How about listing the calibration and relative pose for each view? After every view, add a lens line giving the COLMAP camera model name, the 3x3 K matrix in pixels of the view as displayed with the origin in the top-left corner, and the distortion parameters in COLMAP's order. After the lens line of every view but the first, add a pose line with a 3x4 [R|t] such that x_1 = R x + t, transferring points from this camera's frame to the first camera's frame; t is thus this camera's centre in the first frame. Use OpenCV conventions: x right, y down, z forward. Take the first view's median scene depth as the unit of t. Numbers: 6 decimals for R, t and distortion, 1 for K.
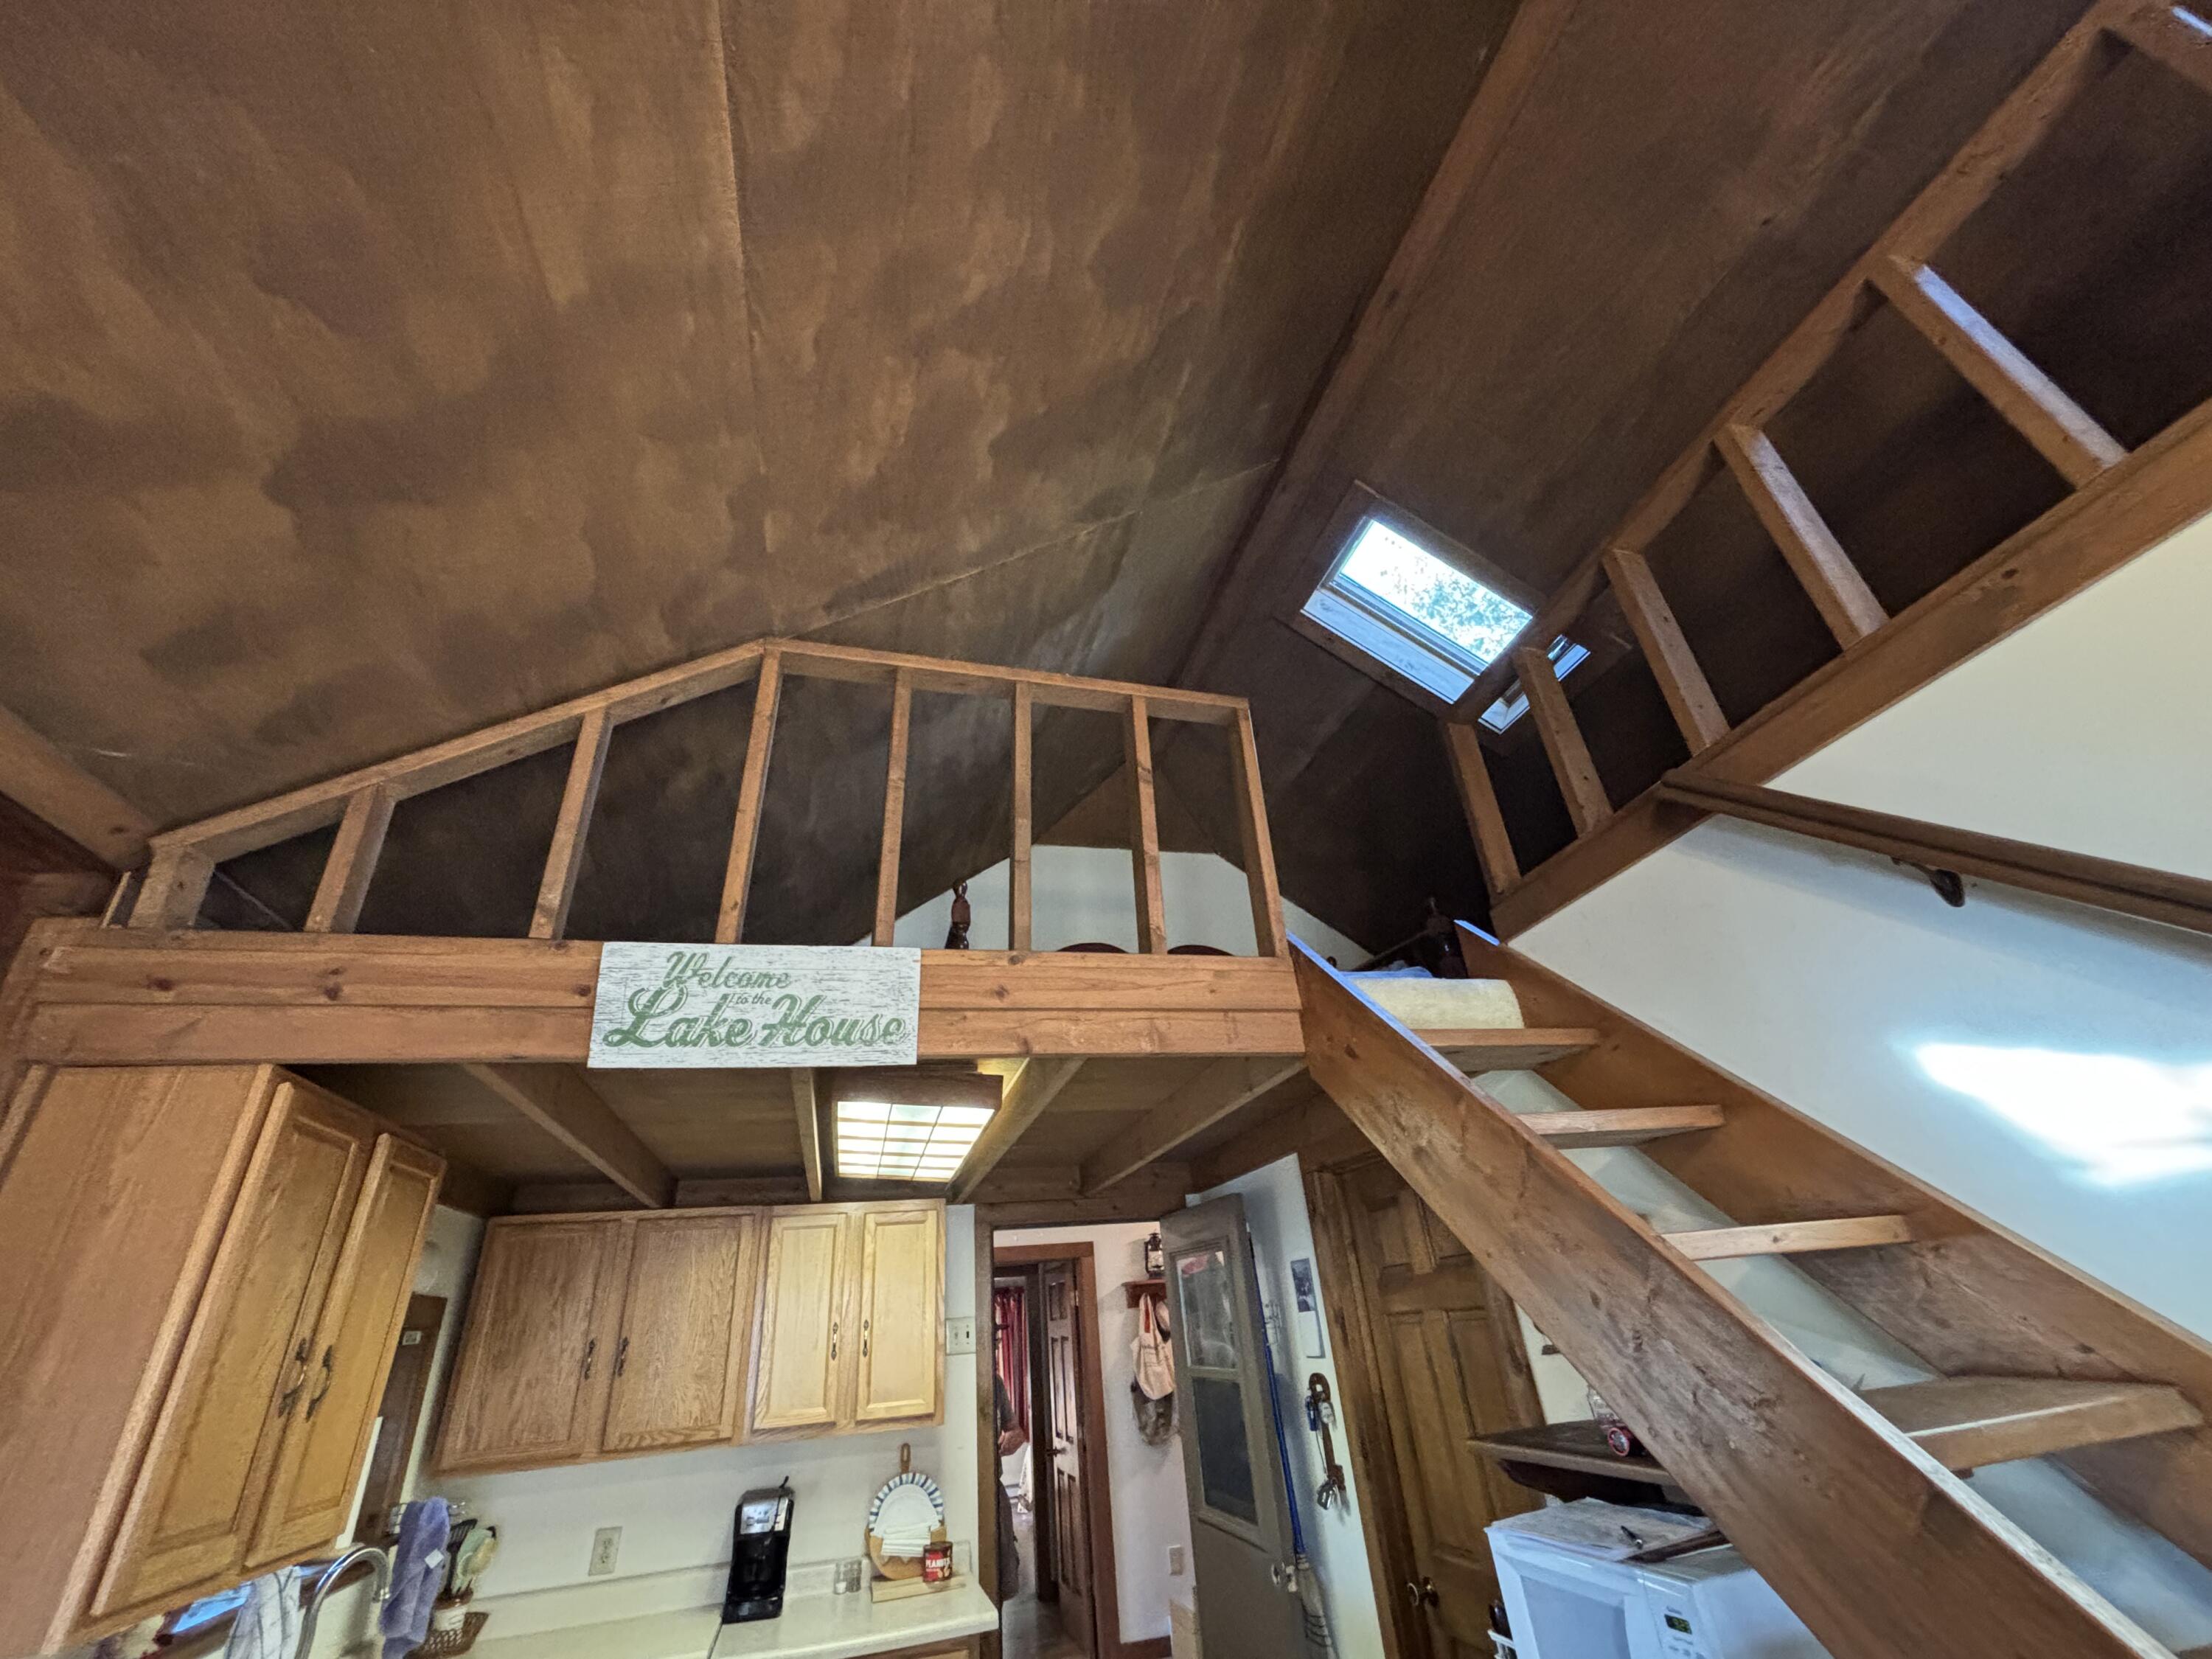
lens RADIAL K [[891.8, 0, 1103.1], [0, 891.8, 838.2], [0, 0, 1]] dist [-0.000287, 0.000205]
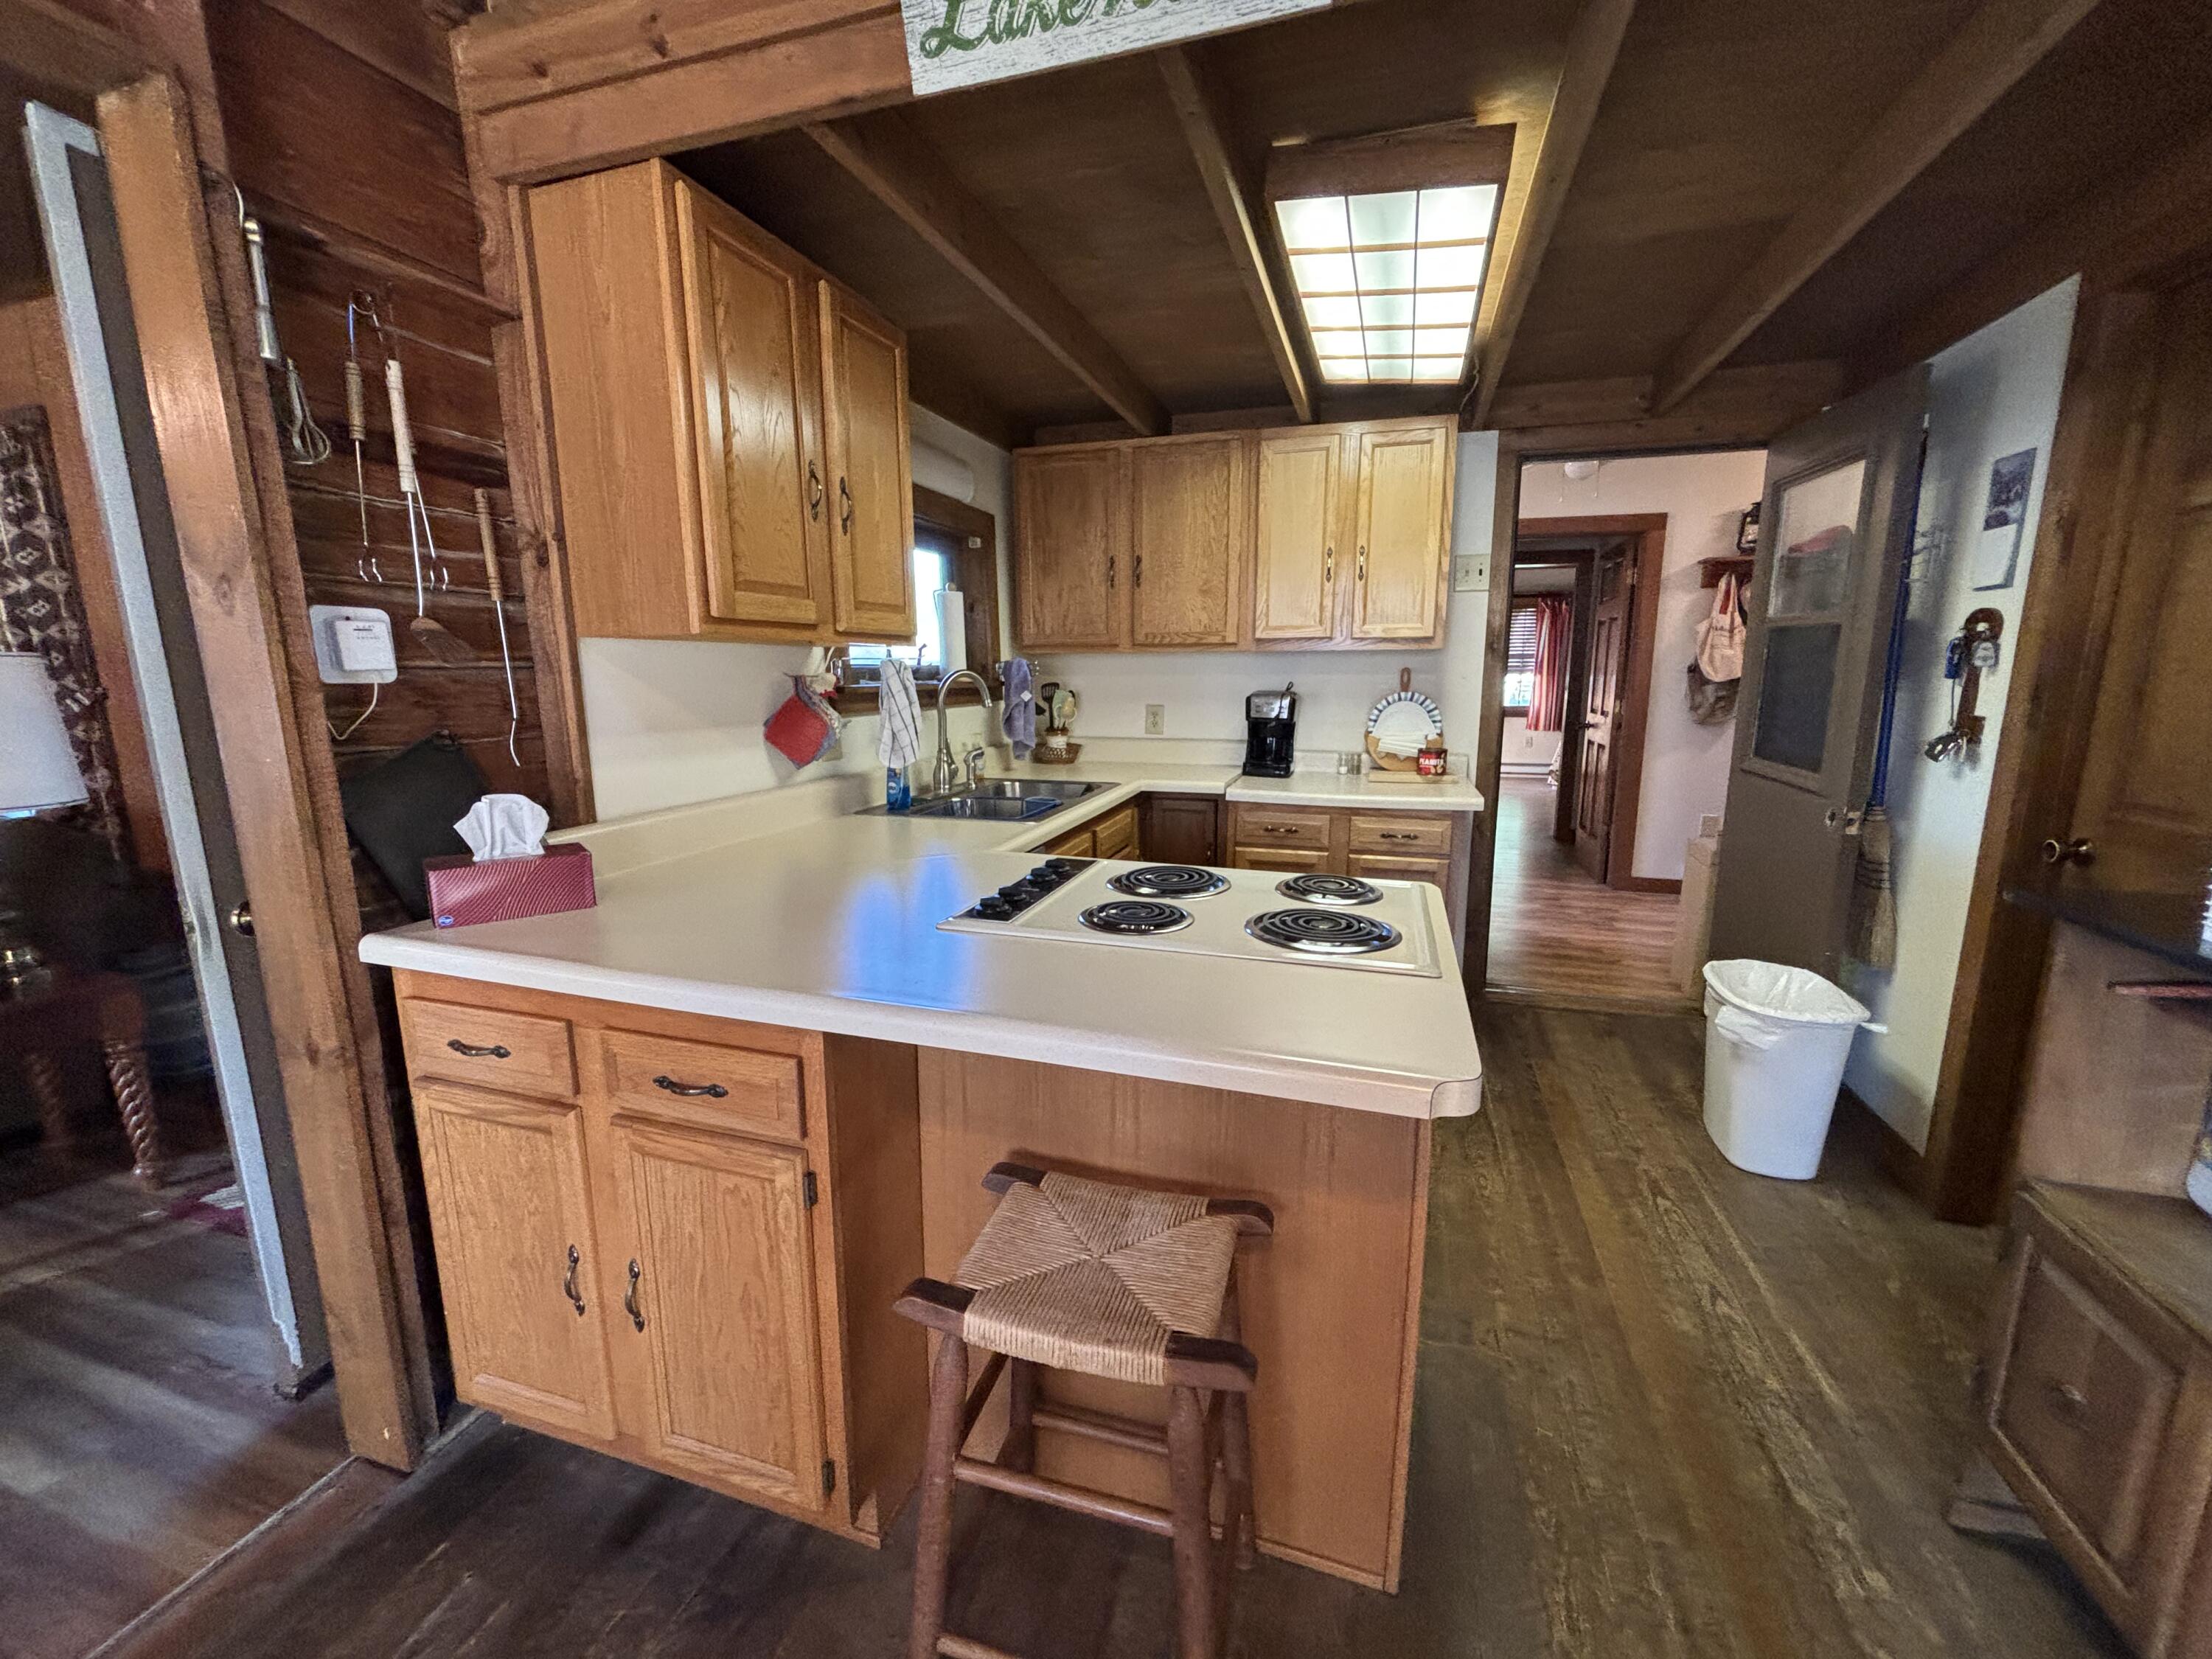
lens RADIAL K [[891.8, 0, 1100.1], [0, 891.8, 833.7], [0, 0, 1]] dist [-0.000287, 0.000205]
pose [[0.841627, 0.170192, -0.512542, 0.039473], [0.206258, 0.775811, 0.596302, 0.165065], [0.499121, -0.607579, 0.617839, 0.098329]]
